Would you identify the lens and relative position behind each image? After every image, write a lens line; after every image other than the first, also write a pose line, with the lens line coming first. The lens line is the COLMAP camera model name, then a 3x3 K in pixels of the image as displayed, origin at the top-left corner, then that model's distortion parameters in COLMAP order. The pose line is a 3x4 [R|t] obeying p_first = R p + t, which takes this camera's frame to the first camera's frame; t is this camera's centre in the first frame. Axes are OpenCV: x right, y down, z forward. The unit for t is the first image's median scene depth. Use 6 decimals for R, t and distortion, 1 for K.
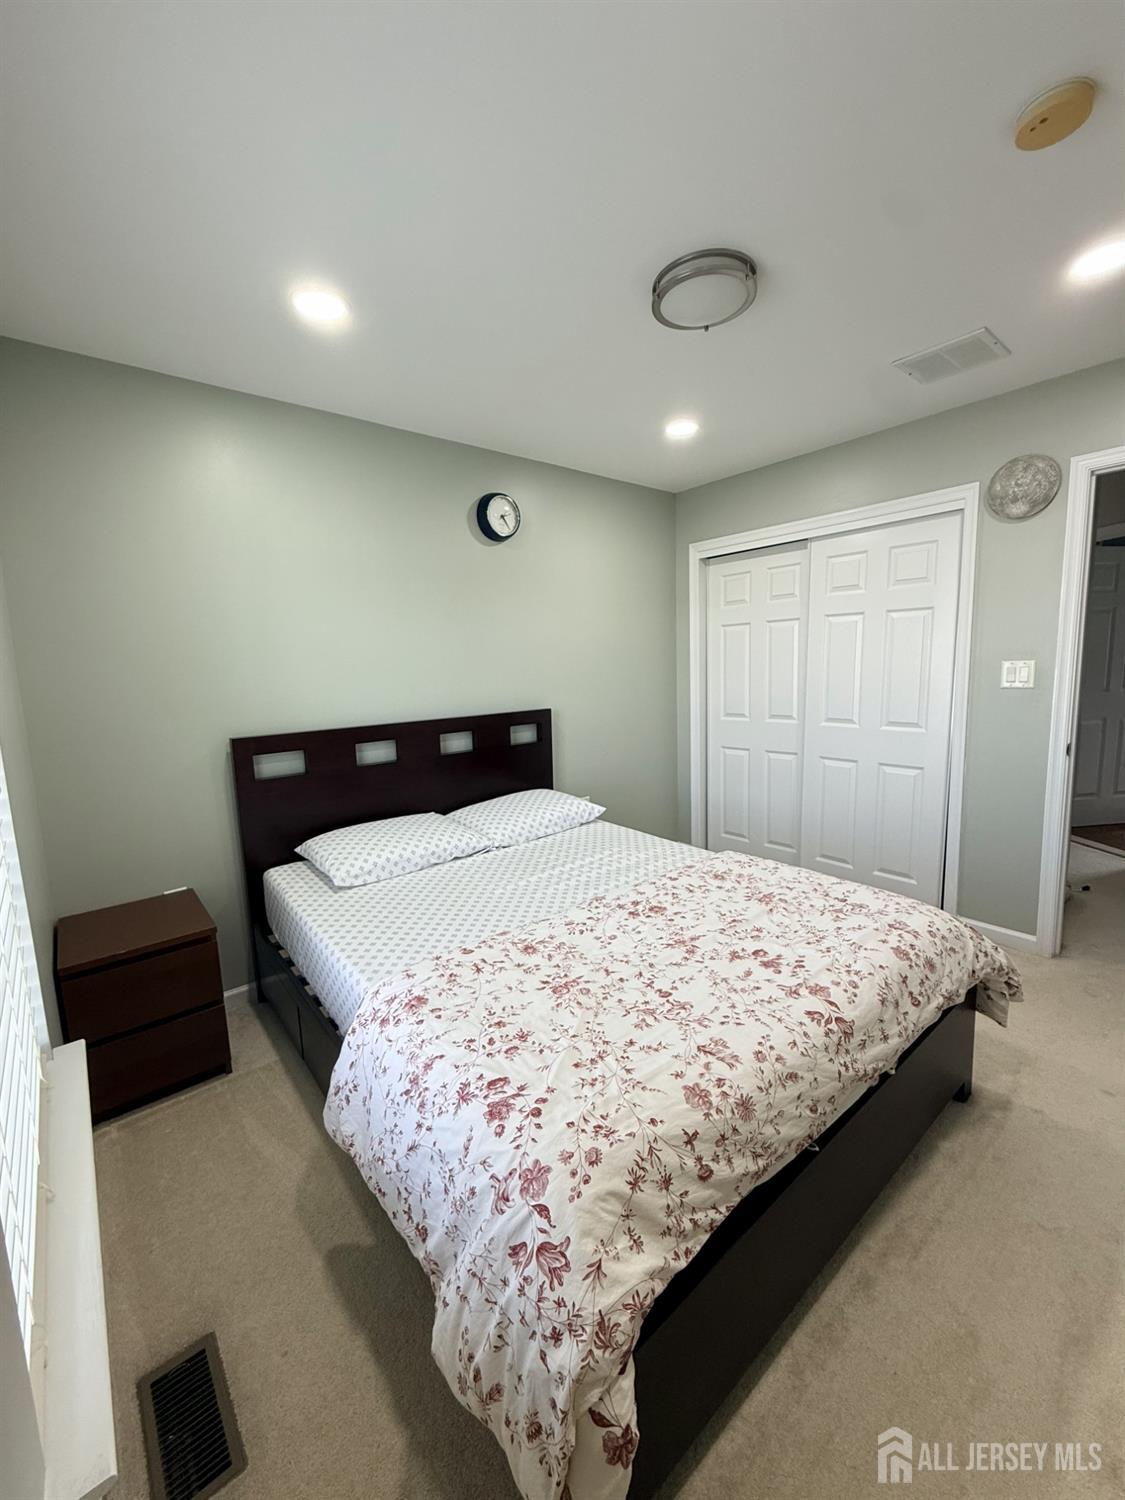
lens RADIAL K [[604.1, 0, 569.9], [0, 604.1, 743.2], [0, 0, 1]] dist [-0.000865, 0.000065]
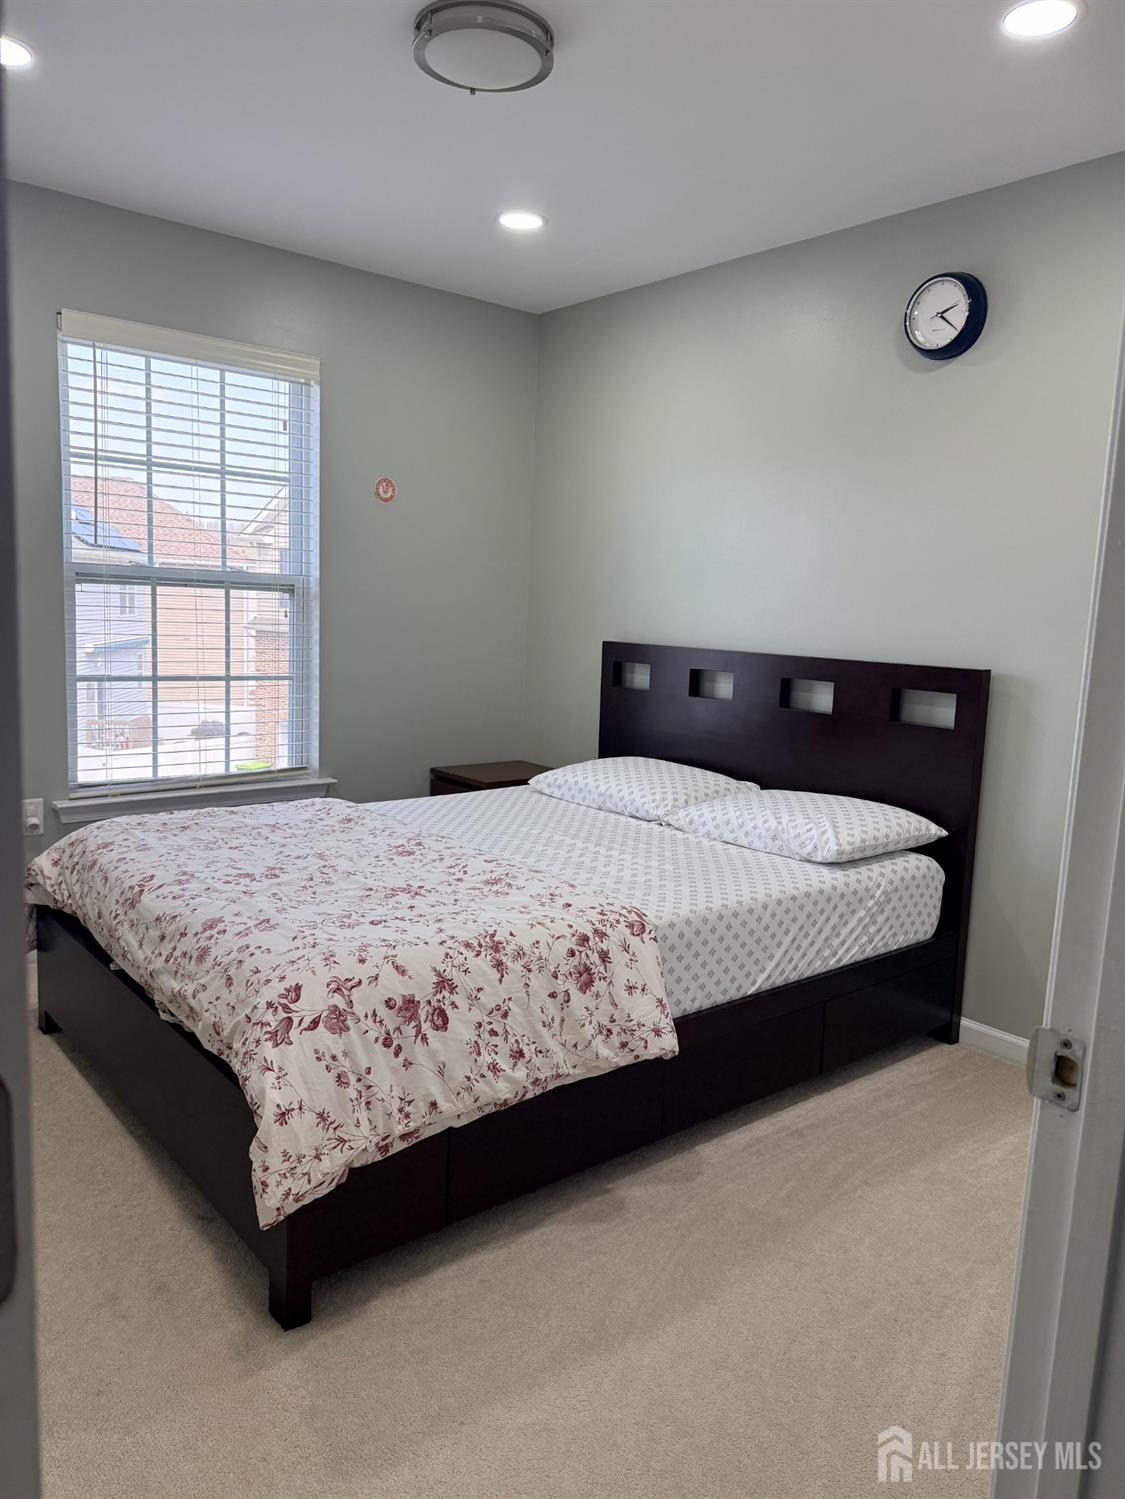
lens RADIAL K [[1051.3, 0, 562.5], [0, 1051.3, 749.5], [0, 0, 1]] dist [0.102160, -0.002836]
pose [[-0.011441, 0.172352, -0.984969, 1.454007], [-0.166759, 0.970910, 0.171829, -0.147065], [0.985931, 0.166219, 0.017633, 1.074400]]
